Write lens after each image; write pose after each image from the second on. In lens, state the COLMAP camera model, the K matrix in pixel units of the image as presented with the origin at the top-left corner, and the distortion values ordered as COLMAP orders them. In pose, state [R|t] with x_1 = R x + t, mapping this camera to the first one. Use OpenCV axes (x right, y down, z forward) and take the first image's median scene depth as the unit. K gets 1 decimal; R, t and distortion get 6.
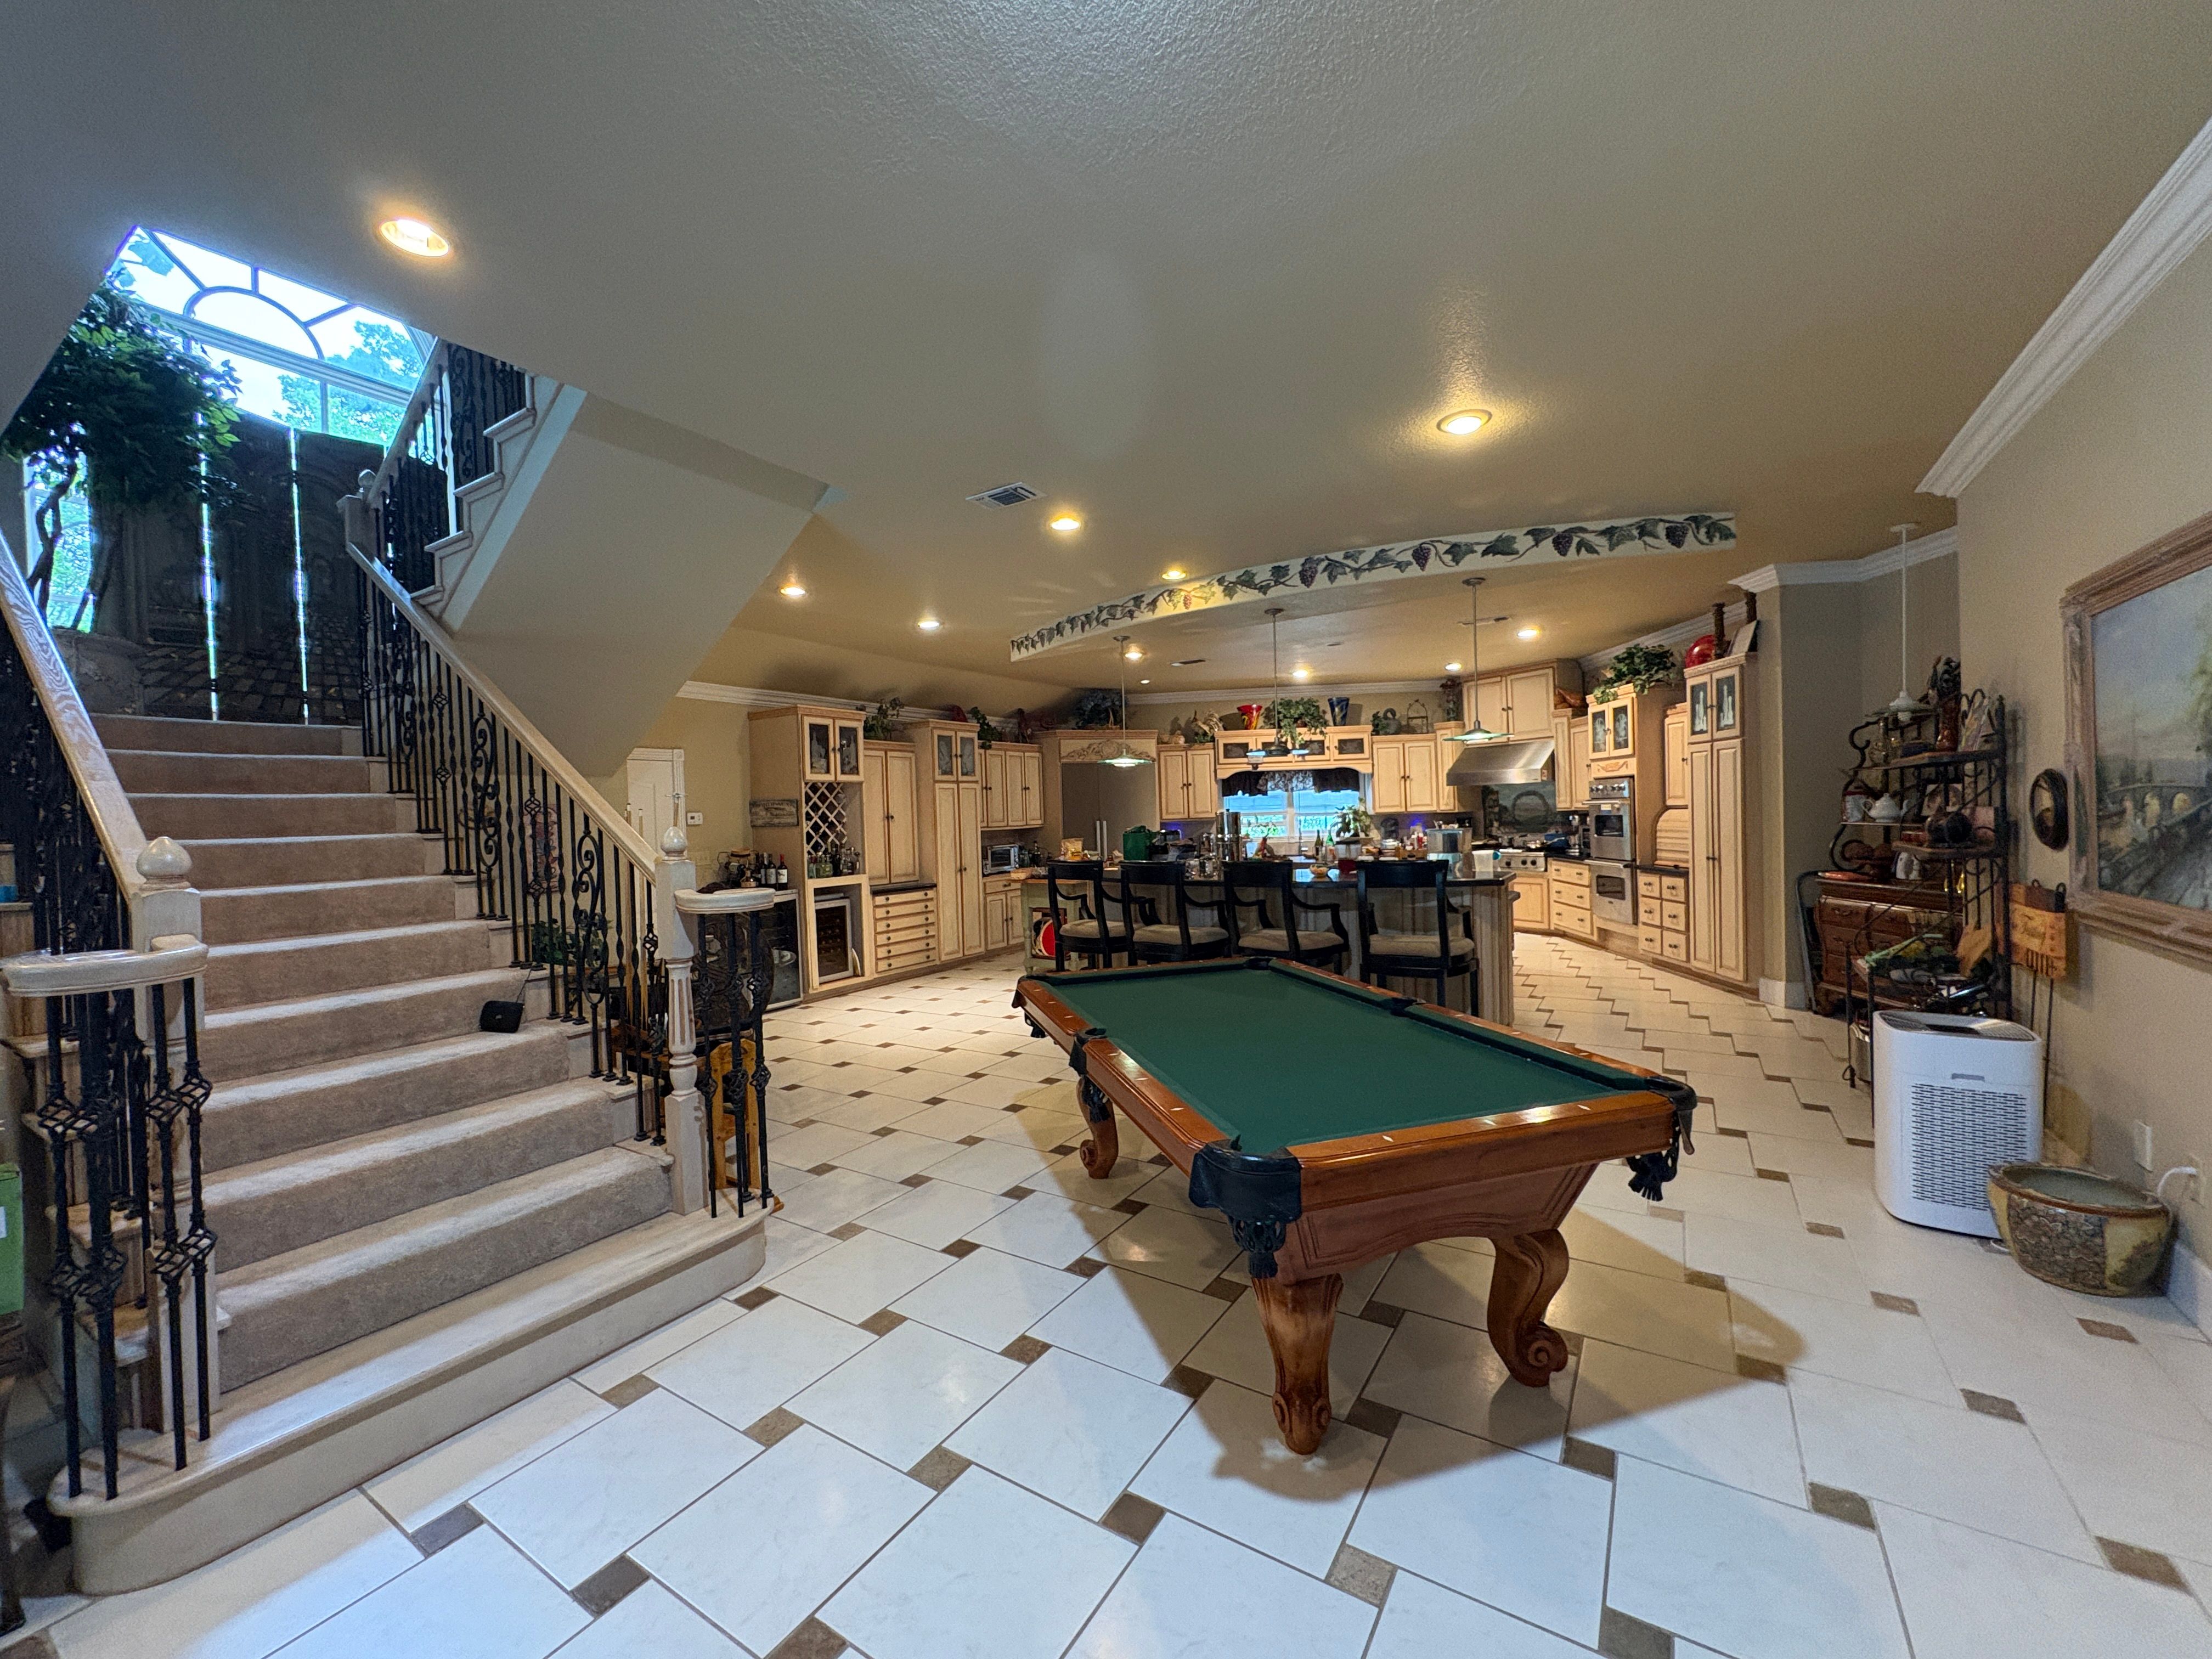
lens RADIAL K [[882.2, 0, 1116.1], [0, 882.2, 826.2], [0, 0, 1]] dist [-0.000389, -0.000327]
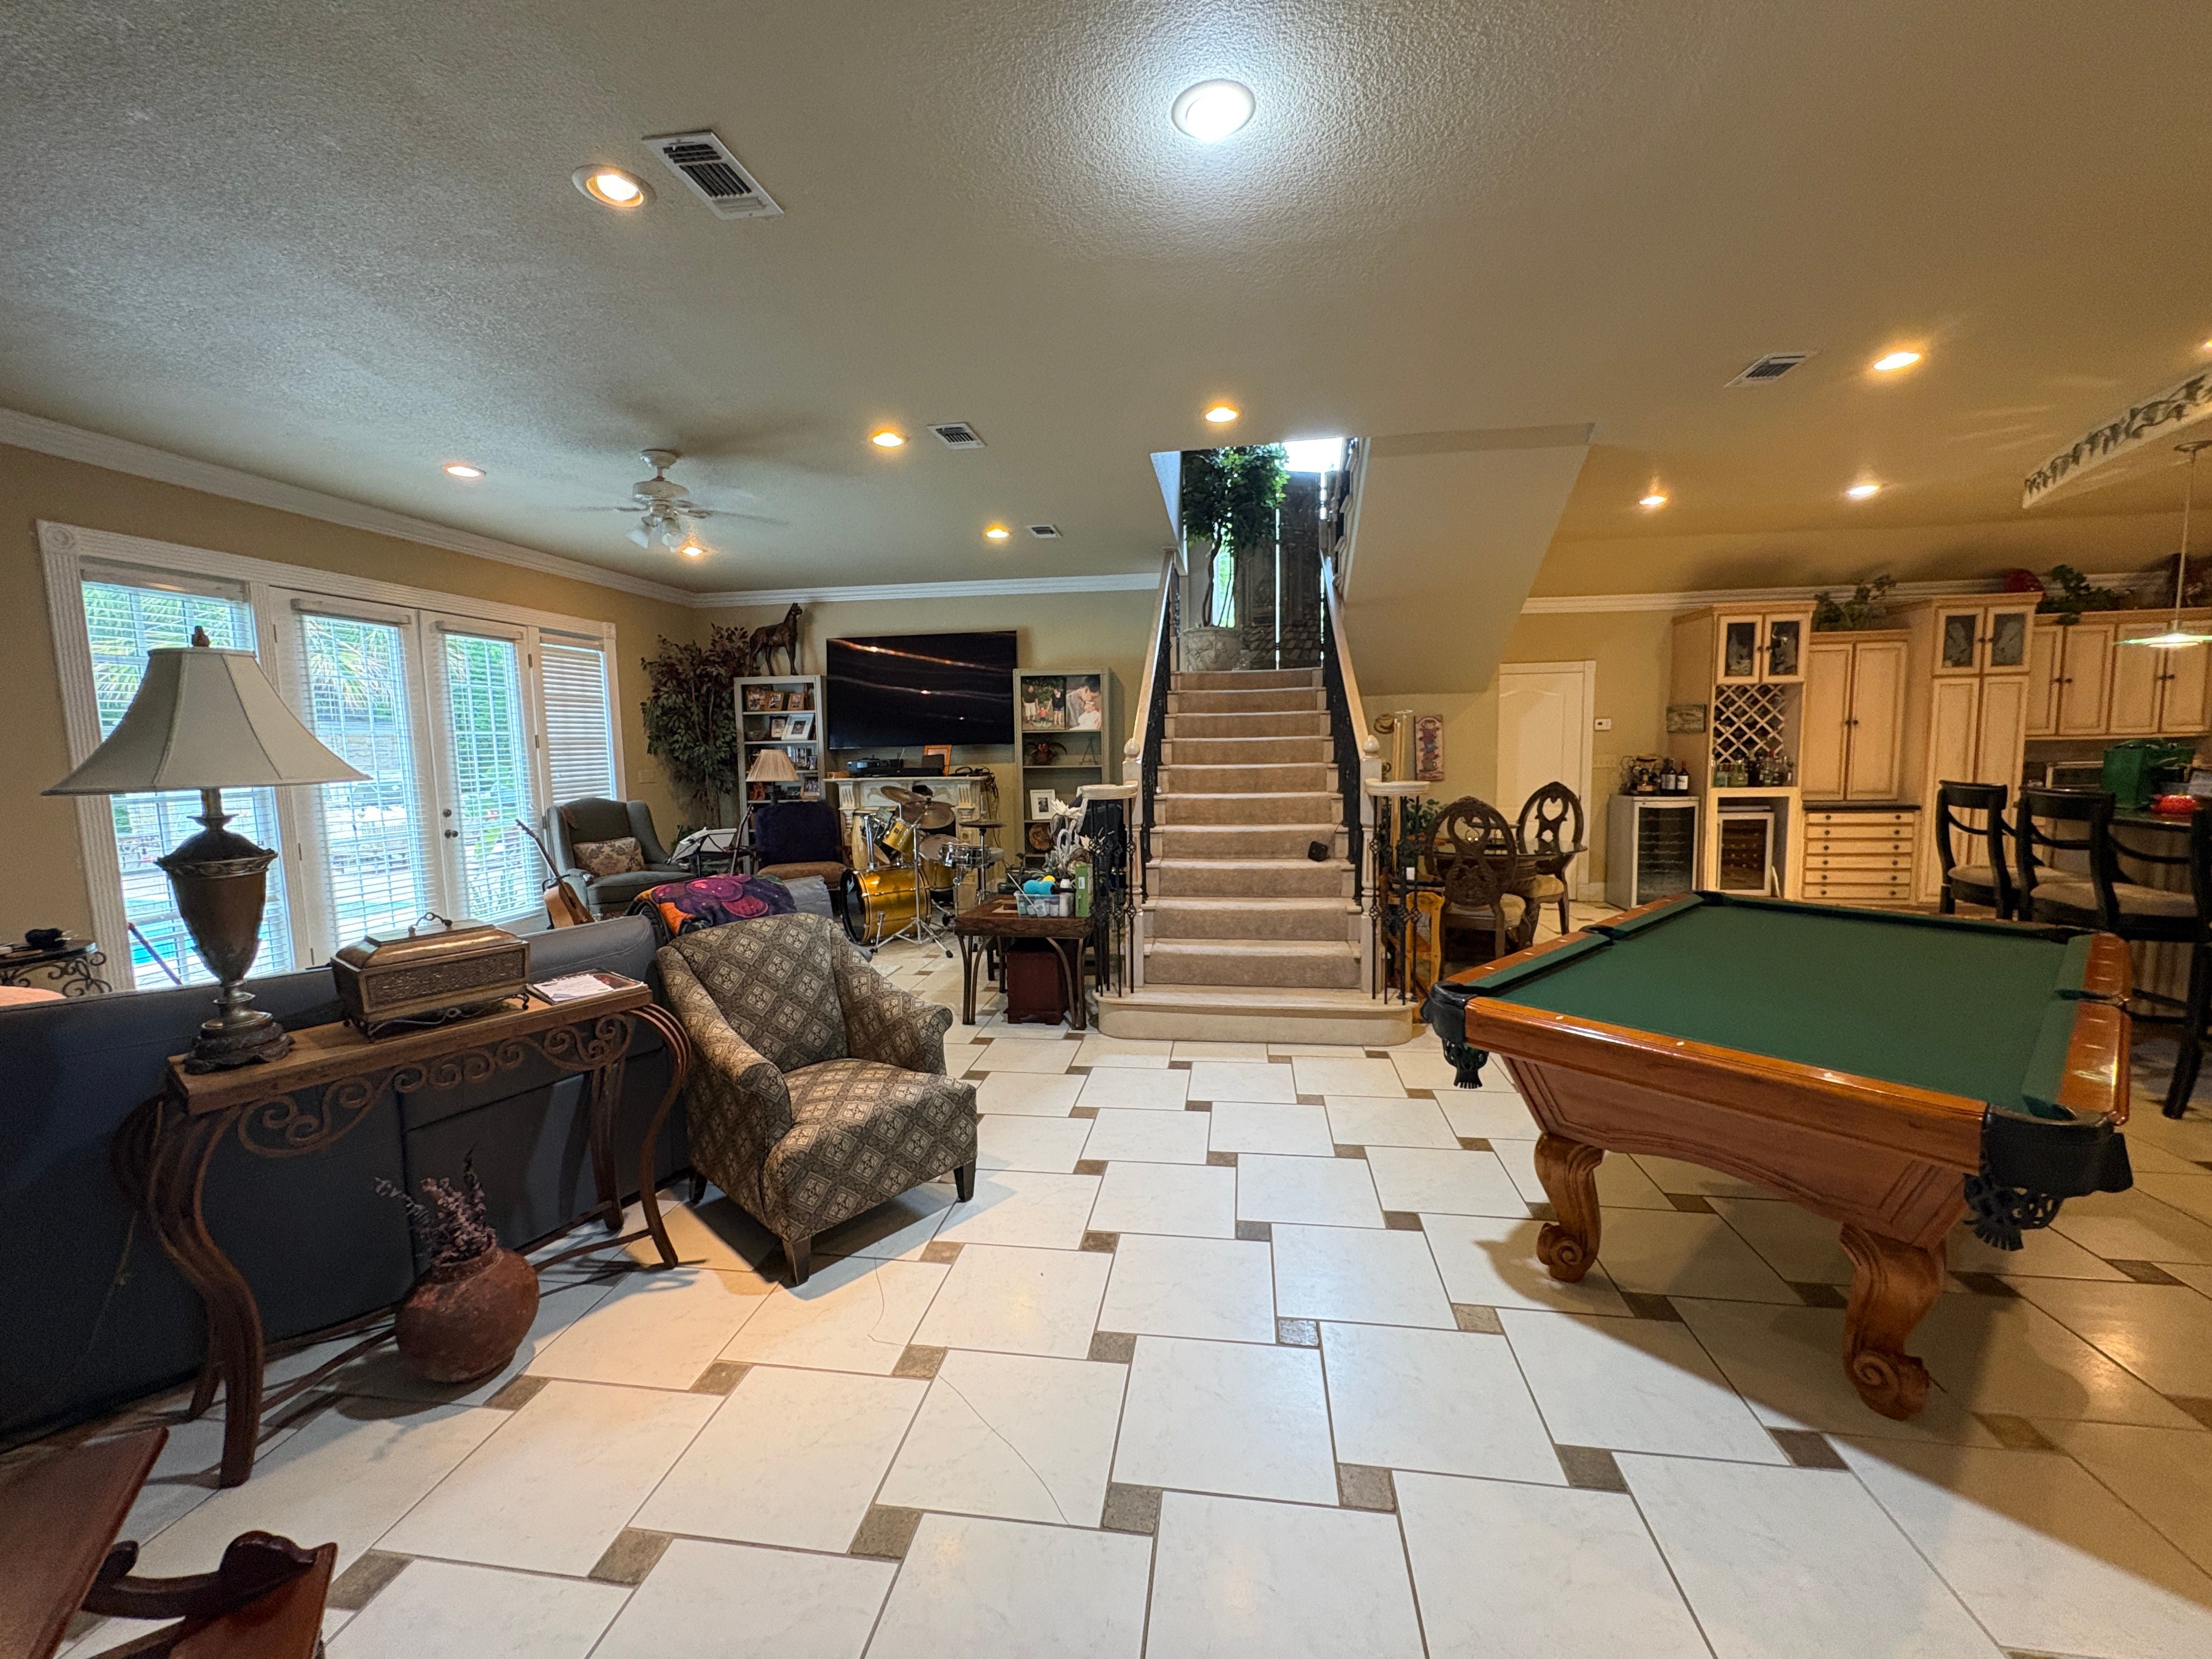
lens RADIAL K [[882.2, 0, 1102.1], [0, 882.2, 827.5], [0, 0, 1]] dist [-0.000389, -0.000327]
pose [[0.401192, 0.108989, -0.909487, 0.268440], [-0.004220, 0.993106, 0.117148, -0.006808], [0.915984, -0.043161, 0.398886, -0.001255]]
